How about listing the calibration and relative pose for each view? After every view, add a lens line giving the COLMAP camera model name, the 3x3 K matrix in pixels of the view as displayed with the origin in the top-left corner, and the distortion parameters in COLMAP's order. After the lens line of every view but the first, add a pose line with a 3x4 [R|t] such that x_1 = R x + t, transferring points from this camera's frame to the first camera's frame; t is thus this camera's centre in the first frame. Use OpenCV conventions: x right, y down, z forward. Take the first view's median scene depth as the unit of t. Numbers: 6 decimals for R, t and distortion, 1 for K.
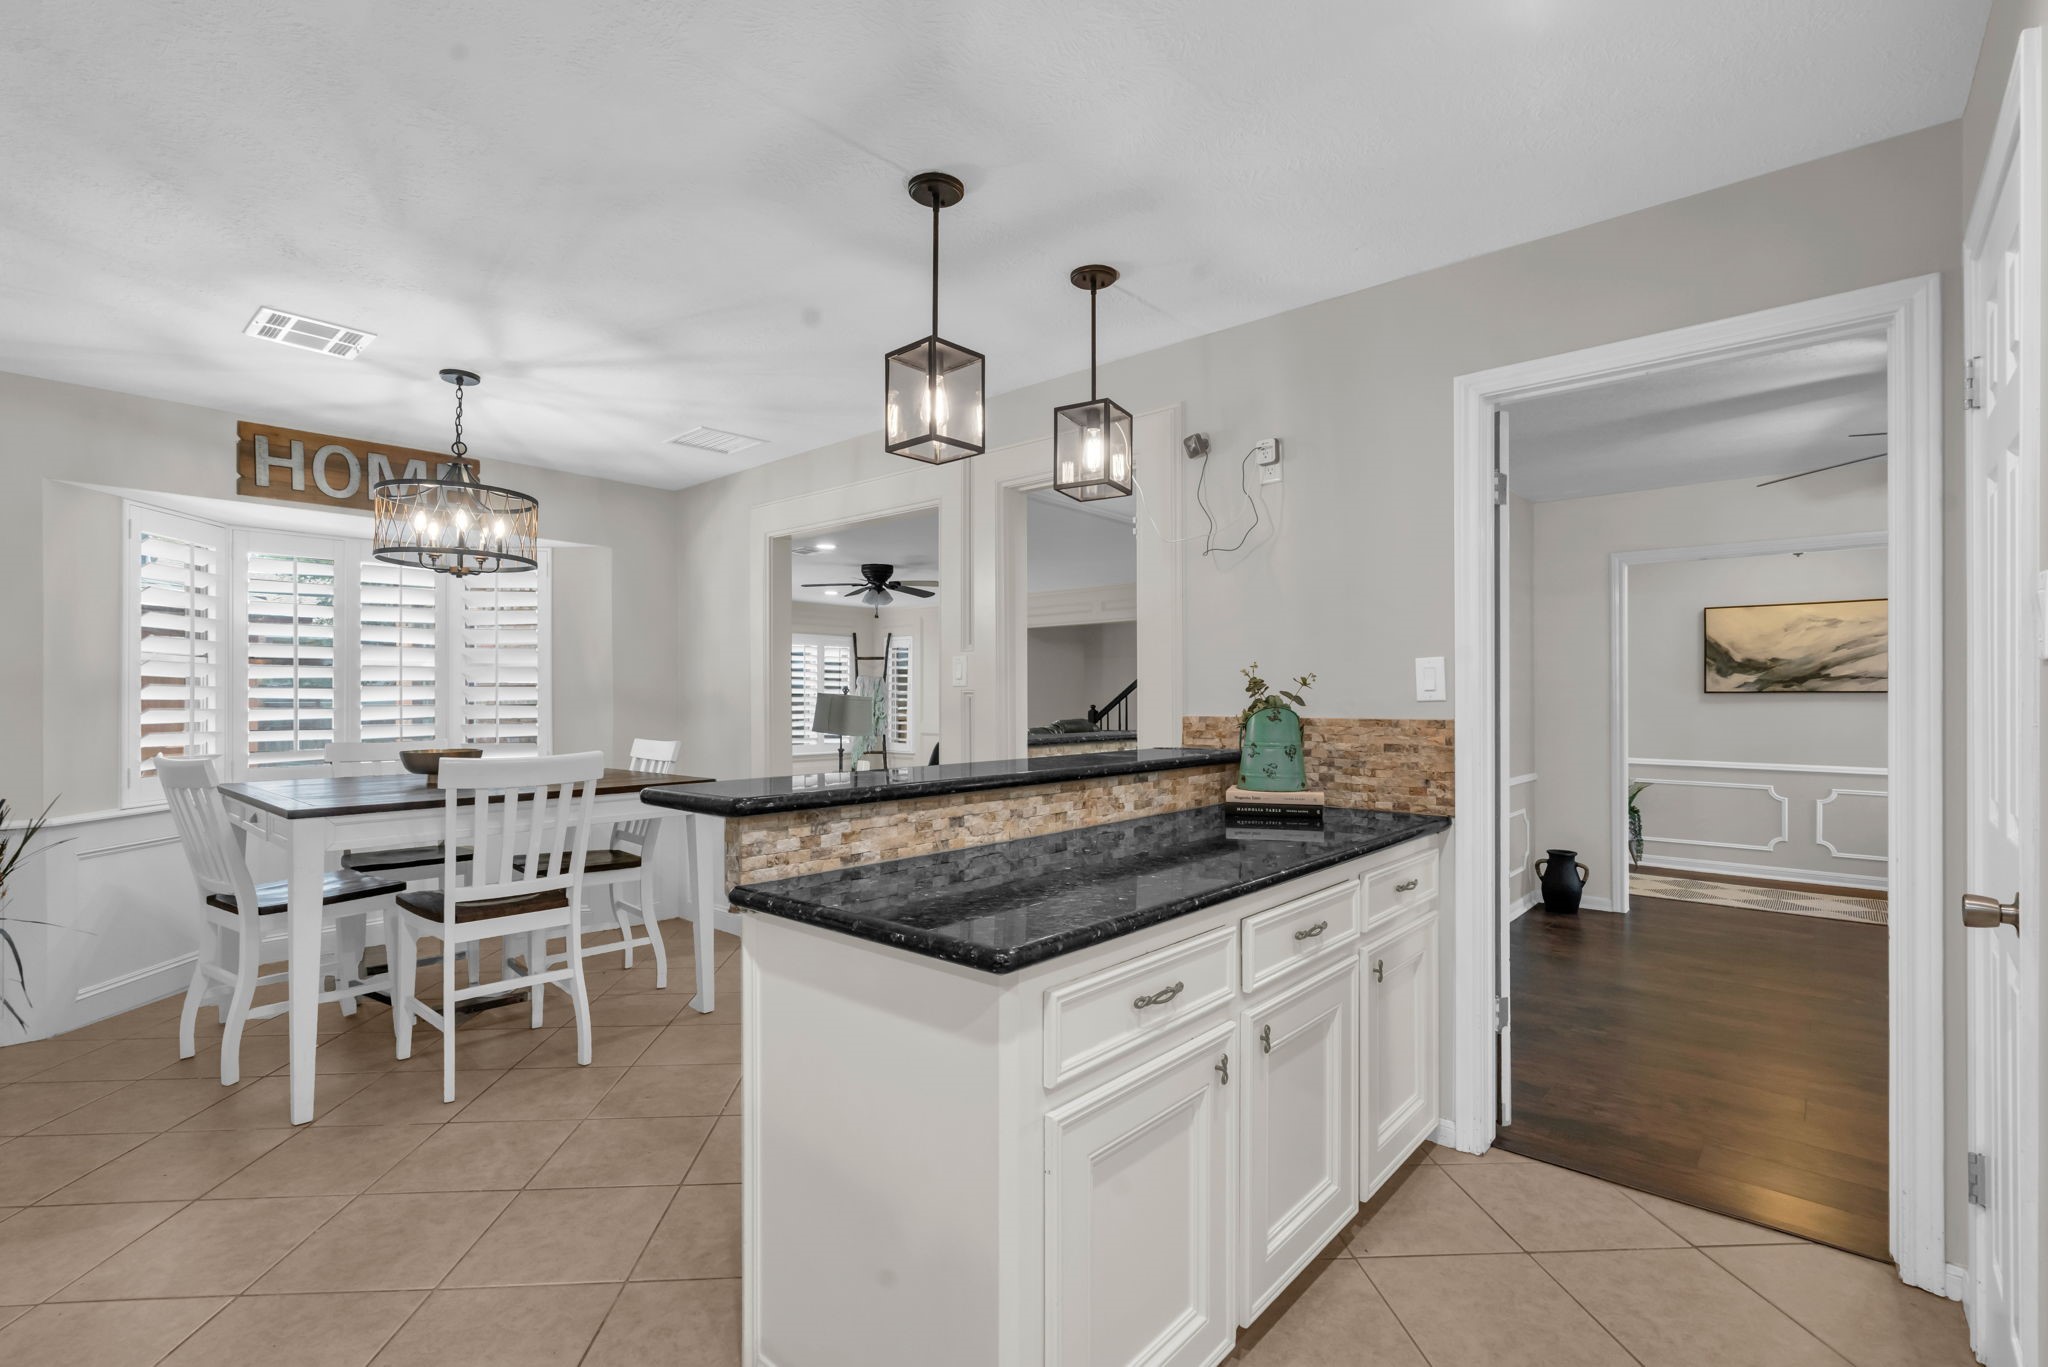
lens RADIAL K [[932.5, 0, 1015.9], [0, 932.5, 692.8], [0, 0, 1]] dist [-0.000477, -0.000505]
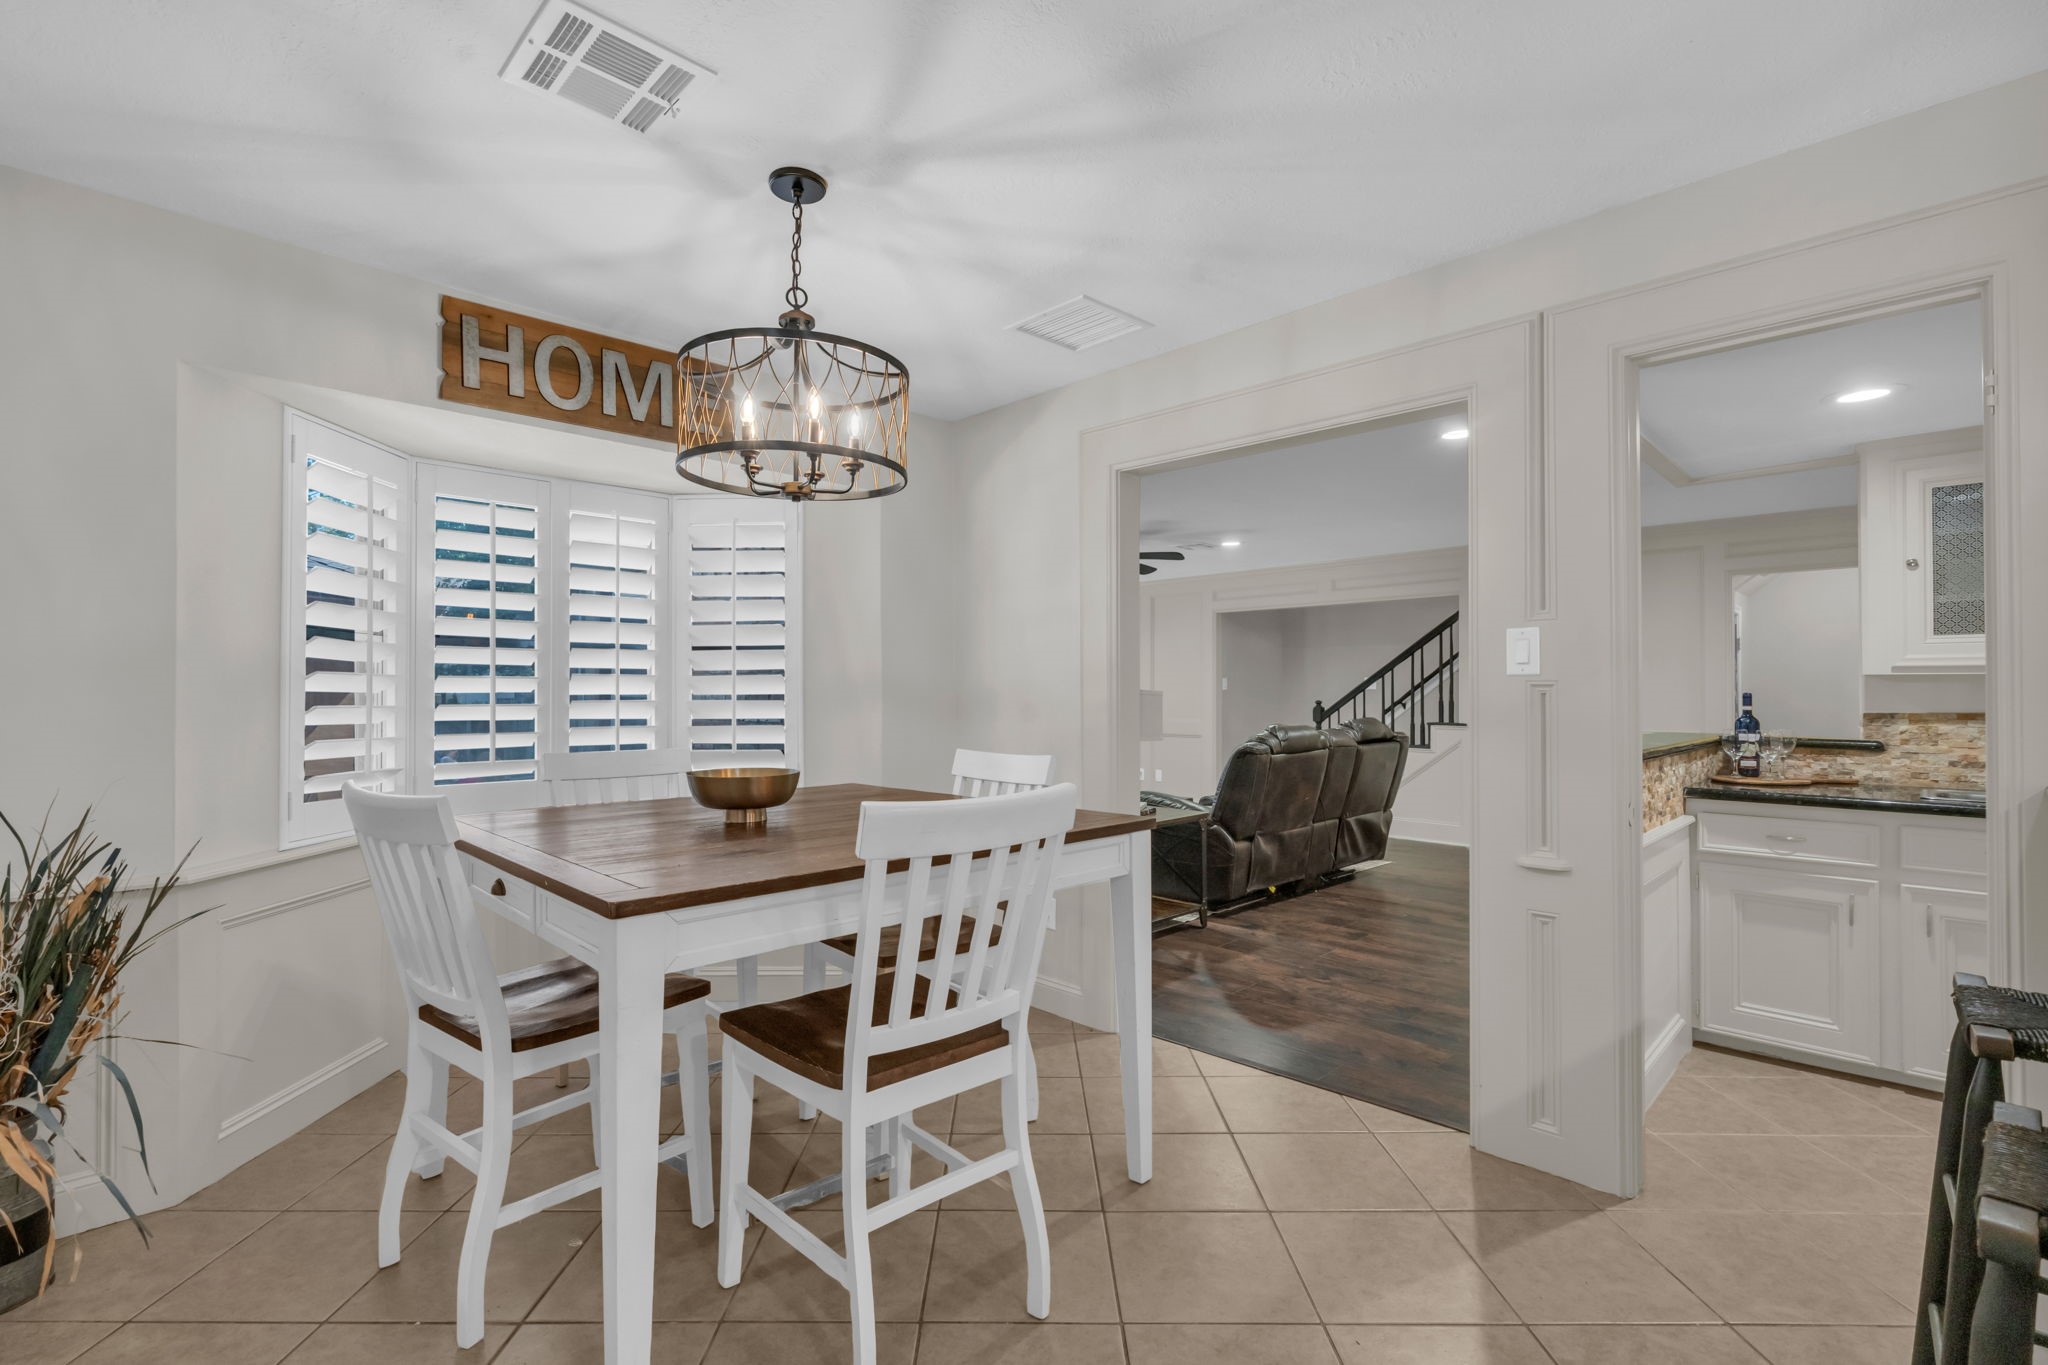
lens RADIAL K [[924.9, 0, 1016.3], [0, 924.9, 680.3], [0, 0, 1]] dist [-0.001781, 0.000186]
pose [[0.997965, 0.000654, -0.063768, -0.366477], [-0.001142, 0.999970, -0.007603, 0.002336], [0.063761, 0.007661, 0.997936, 0.345394]]
